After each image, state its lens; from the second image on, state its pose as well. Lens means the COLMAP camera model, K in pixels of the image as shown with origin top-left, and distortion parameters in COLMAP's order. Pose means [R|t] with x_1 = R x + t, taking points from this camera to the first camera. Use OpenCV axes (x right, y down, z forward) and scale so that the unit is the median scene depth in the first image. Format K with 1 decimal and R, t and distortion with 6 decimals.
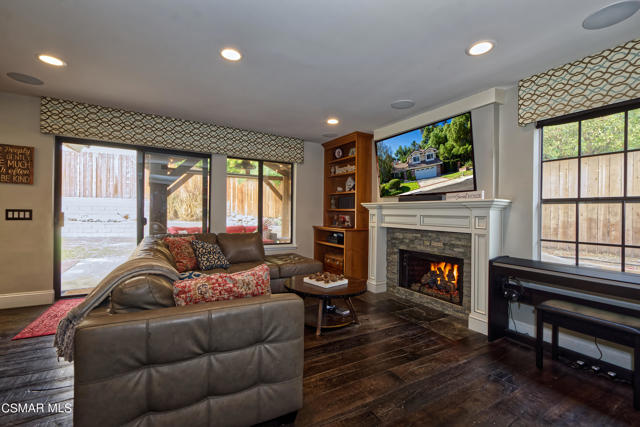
lens RADIAL K [[276.5, 0, 323.0], [0, 276.5, 214.7], [0, 0, 1]] dist [0.001435, -0.000031]
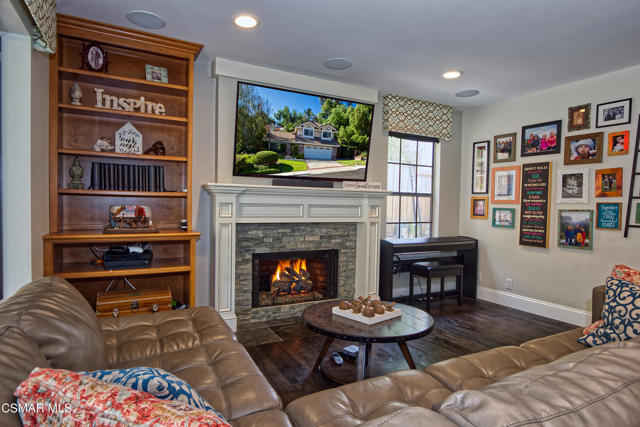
lens RADIAL K [[382.3, 0, 318.7], [0, 382.3, 212.9], [0, 0, 1]] dist [-0.027502, -0.000009]
pose [[0.028046, -0.035869, 0.998963, -0.777457], [-0.011027, 0.999284, 0.036190, -0.013907], [-0.999546, -0.012030, 0.027630, 0.974262]]
